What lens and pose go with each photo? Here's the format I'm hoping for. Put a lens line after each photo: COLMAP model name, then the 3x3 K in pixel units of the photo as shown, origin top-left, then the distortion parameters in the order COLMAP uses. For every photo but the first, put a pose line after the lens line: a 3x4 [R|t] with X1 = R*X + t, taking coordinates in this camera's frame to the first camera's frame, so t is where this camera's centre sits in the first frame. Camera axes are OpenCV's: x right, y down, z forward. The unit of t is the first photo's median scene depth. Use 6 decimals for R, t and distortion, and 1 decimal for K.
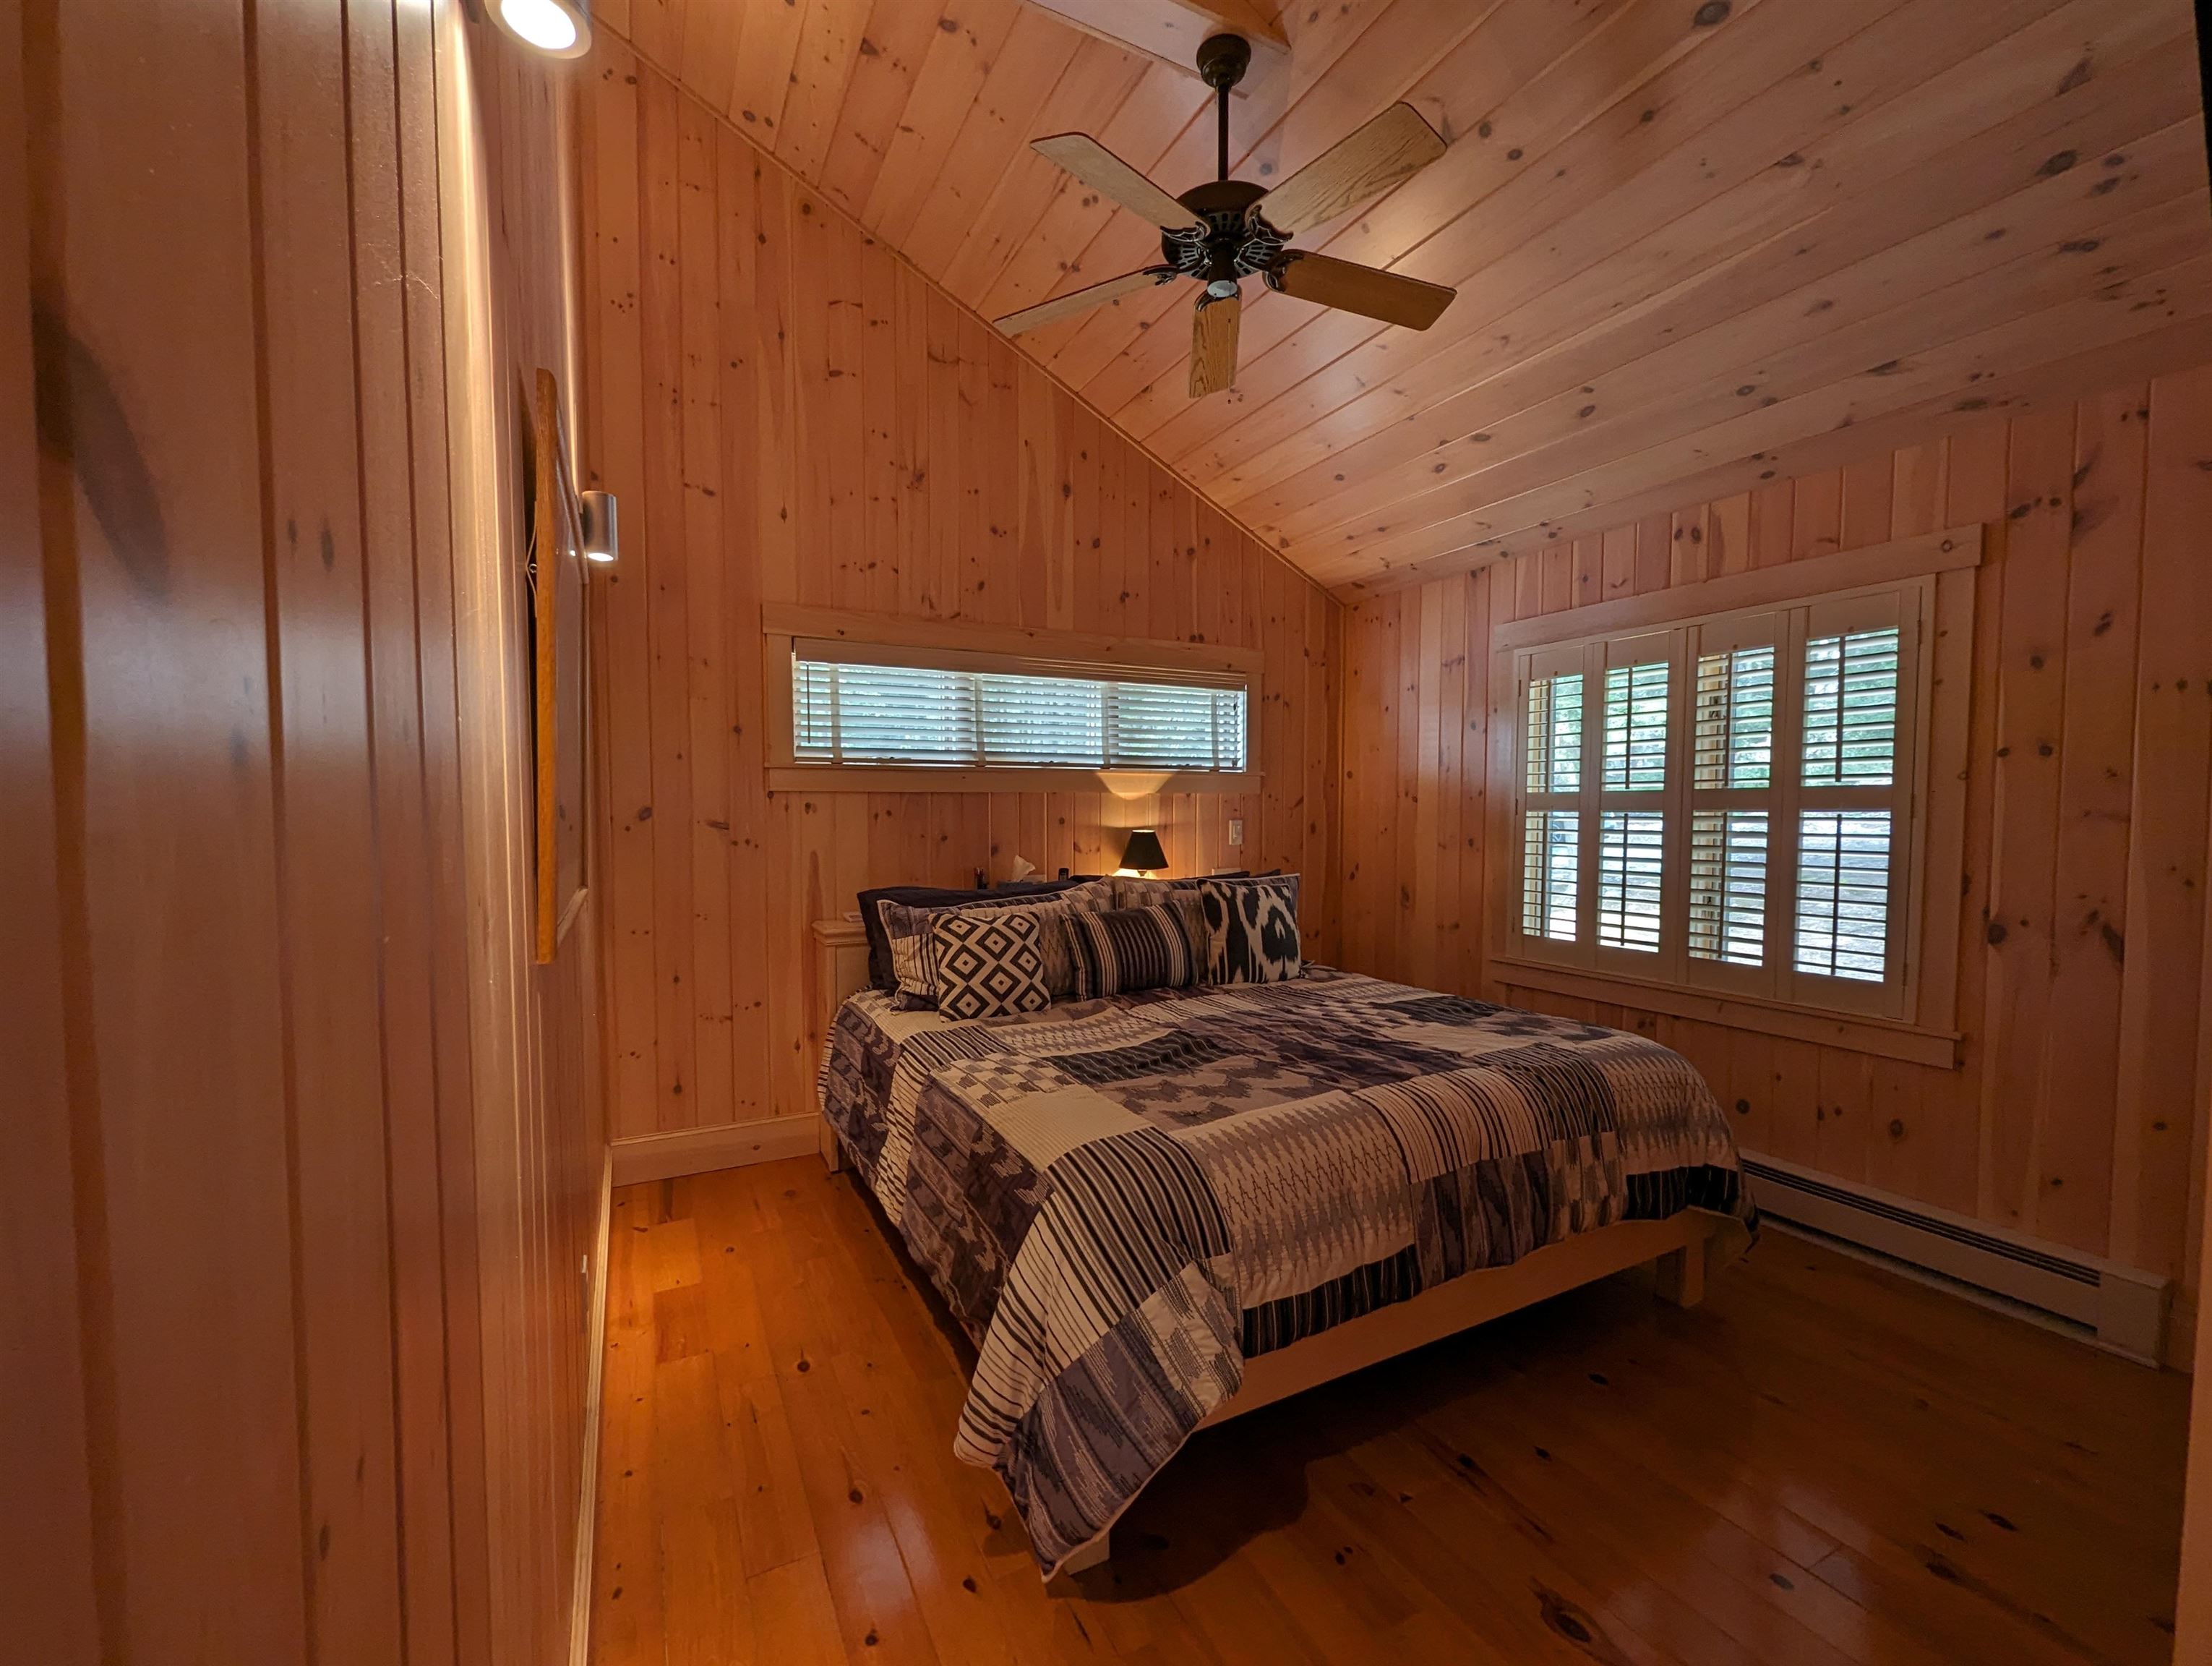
lens RADIAL K [[921.6, 0, 1107.3], [0, 921.6, 849.2], [0, 0, 1]] dist [0.000089, 0.000200]
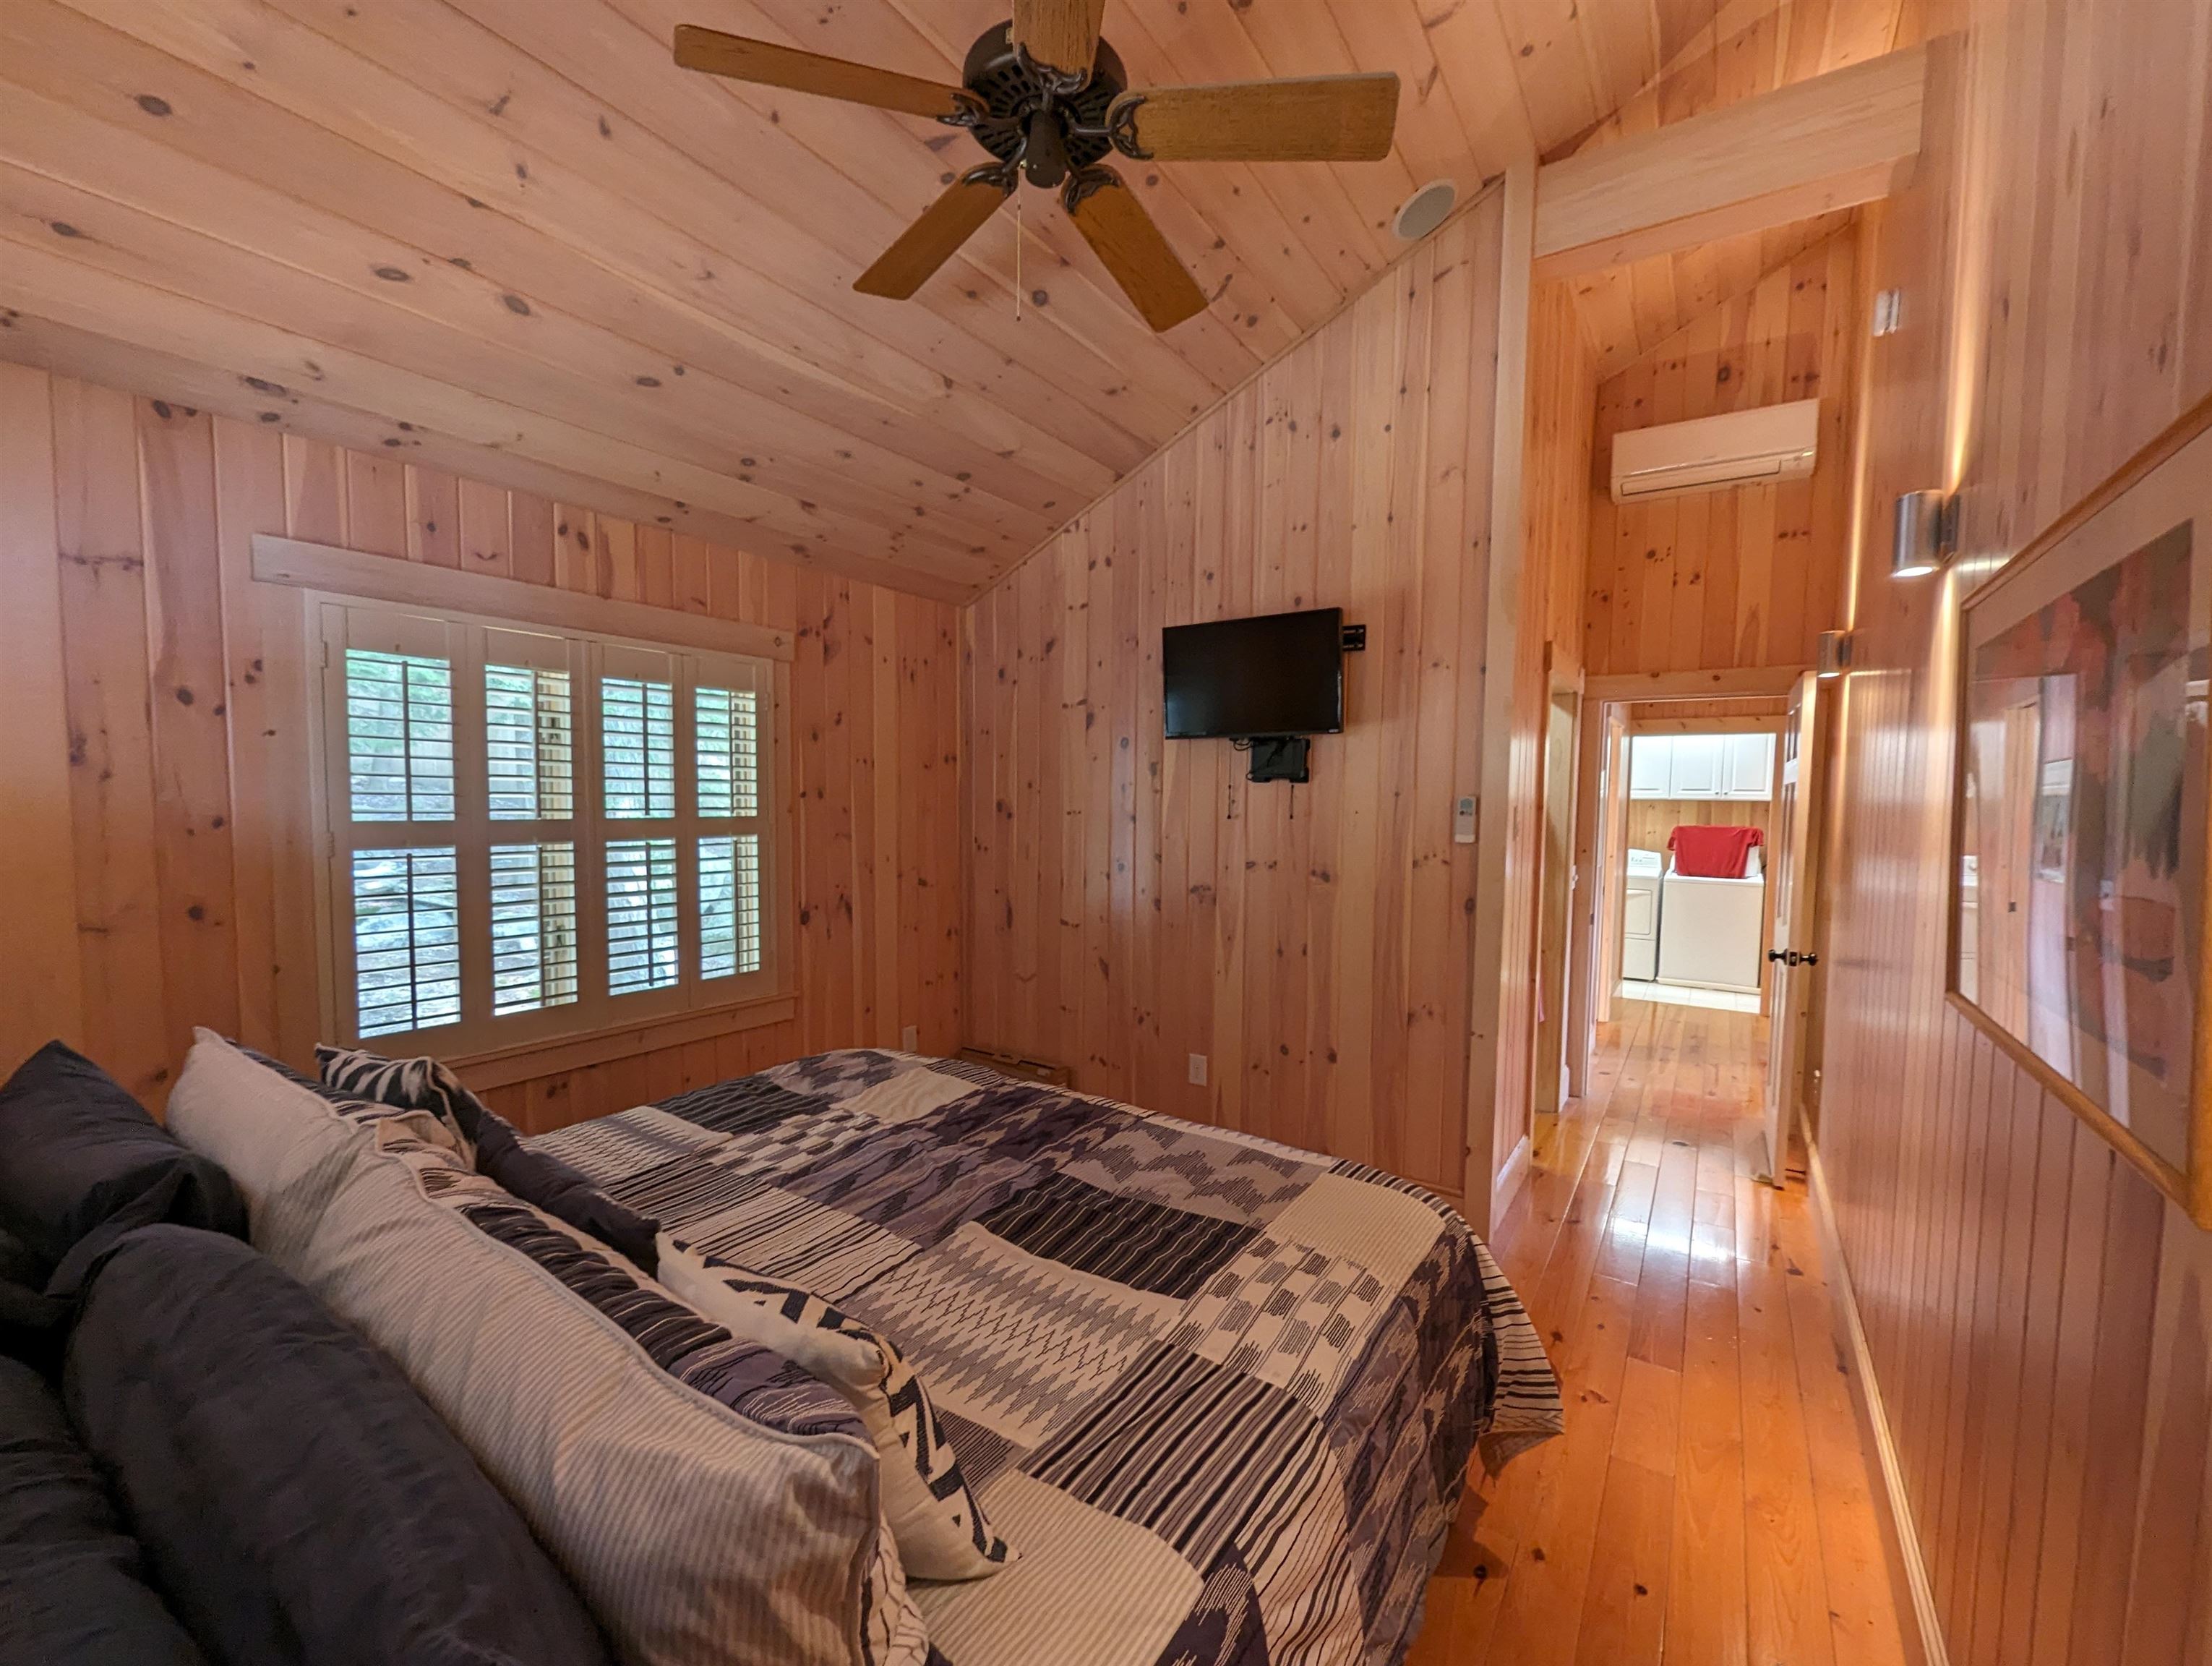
lens RADIAL K [[921.6, 0, 1107.3], [0, 921.6, 849.2], [0, 0, 1]] dist [0.000089, 0.000200]
pose [[-0.477817, -0.054160, 0.876788, -0.550175], [0.026229, 0.996773, 0.075866, -0.116452], [-0.878067, 0.059247, -0.474855, 1.272707]]
